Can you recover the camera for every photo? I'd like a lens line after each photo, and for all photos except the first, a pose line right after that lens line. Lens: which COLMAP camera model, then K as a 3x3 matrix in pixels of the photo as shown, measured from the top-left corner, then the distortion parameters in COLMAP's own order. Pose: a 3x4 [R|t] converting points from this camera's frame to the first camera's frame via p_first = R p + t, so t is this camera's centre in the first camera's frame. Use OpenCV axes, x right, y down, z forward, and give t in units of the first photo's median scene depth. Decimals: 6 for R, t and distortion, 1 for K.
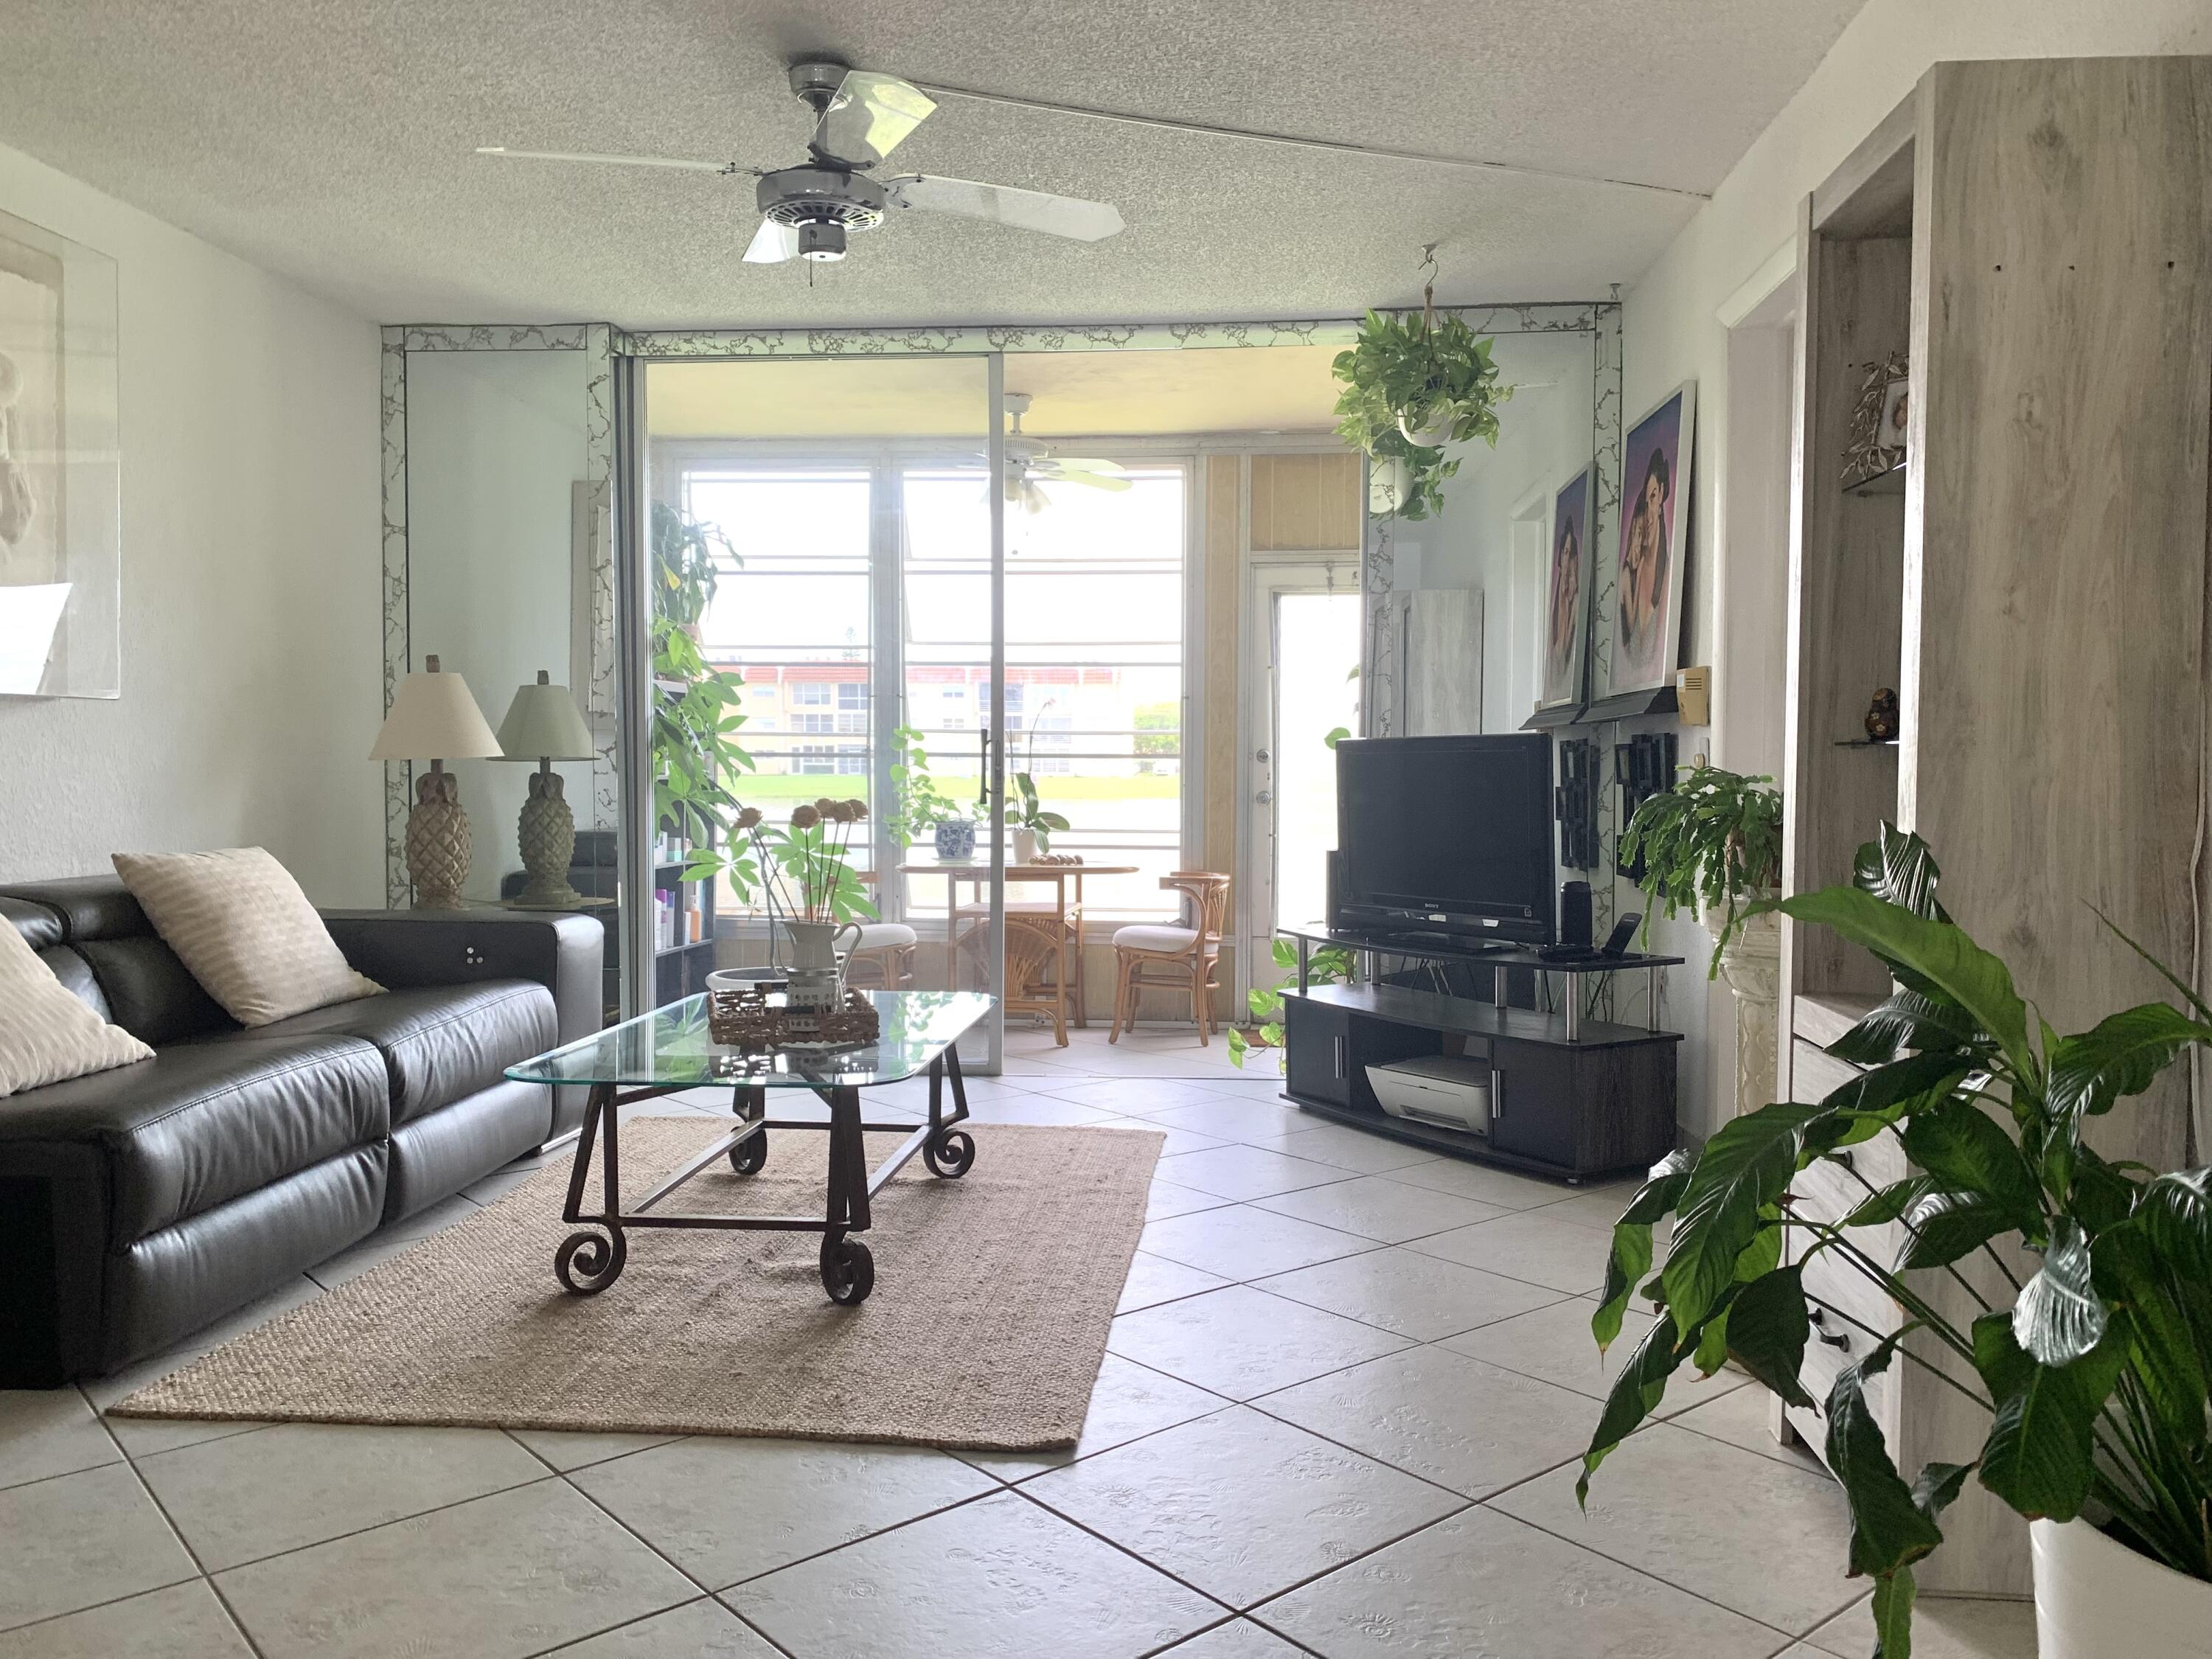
lens RADIAL K [[1689.0, 0, 1131.4], [0, 1689.0, 832.1], [0, 0, 1]] dist [0.006185, -0.026711]
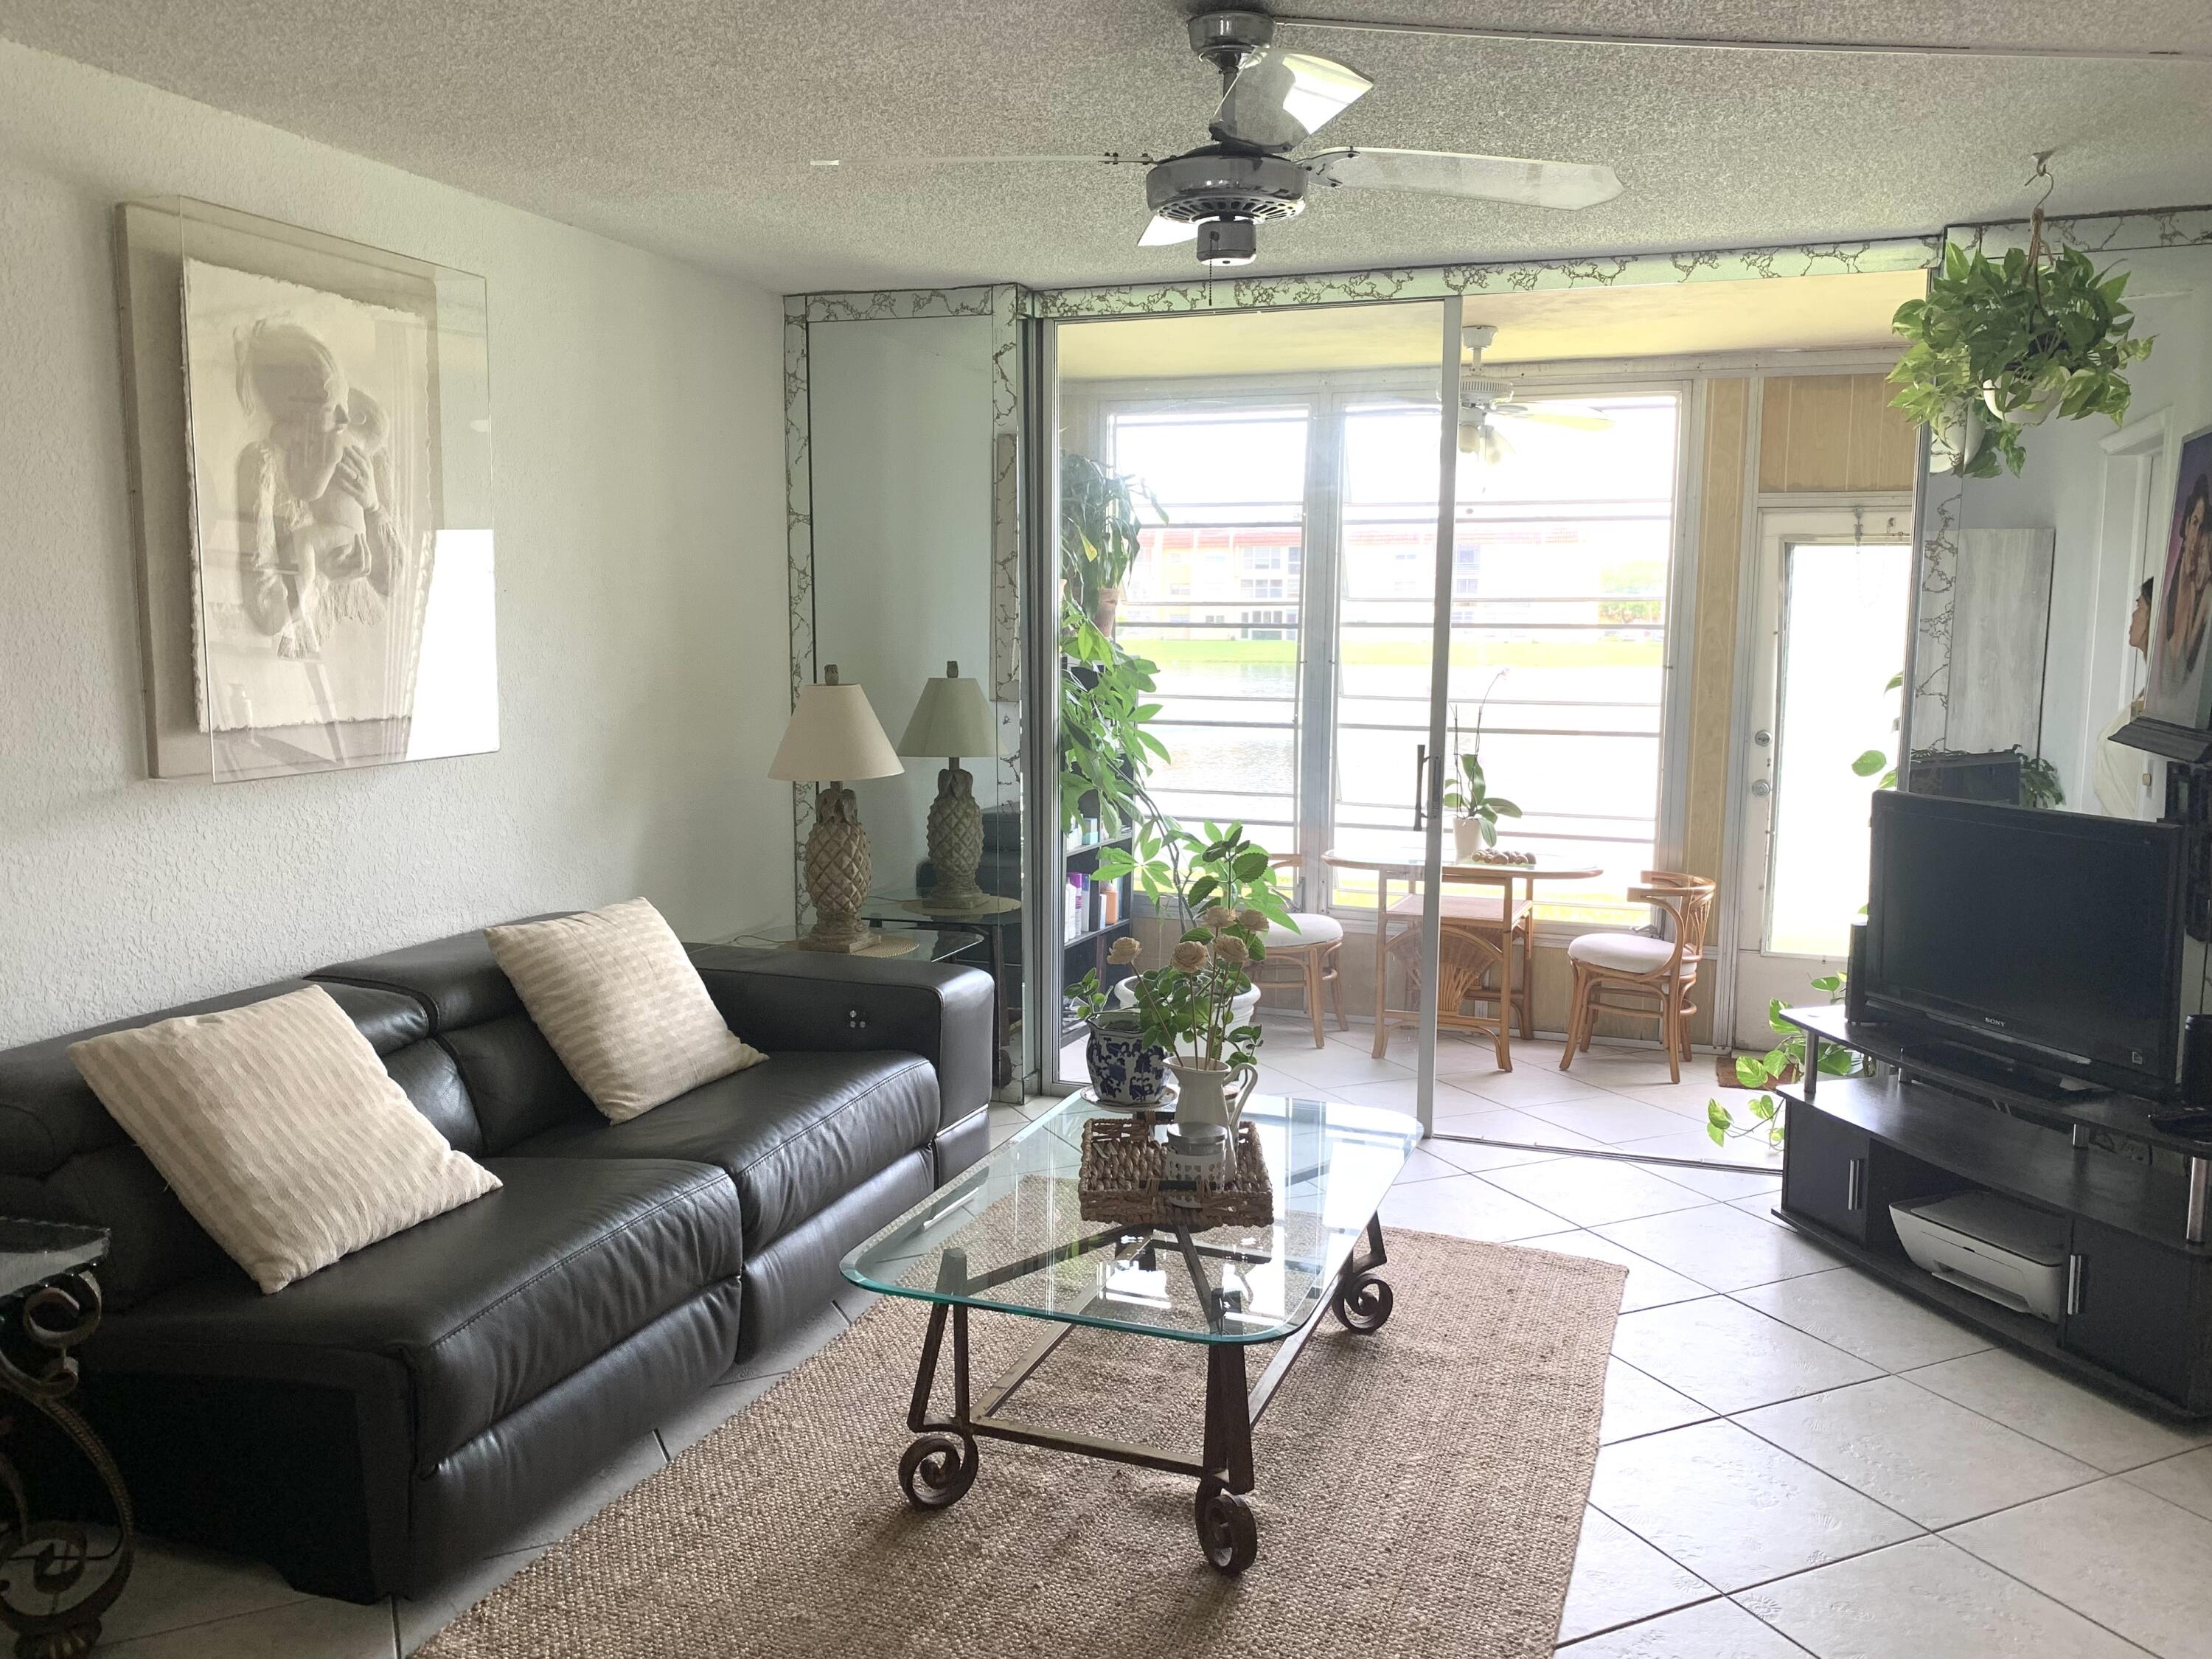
lens RADIAL K [[1689.0, 0, 1131.4], [0, 1689.0, 832.1], [0, 0, 1]] dist [0.006185, -0.026711]
pose [[0.964999, 0.038109, -0.259470, -0.008566], [-0.015400, 0.995913, 0.088998, -0.117642], [0.261801, -0.081887, 0.961642, 0.167861]]
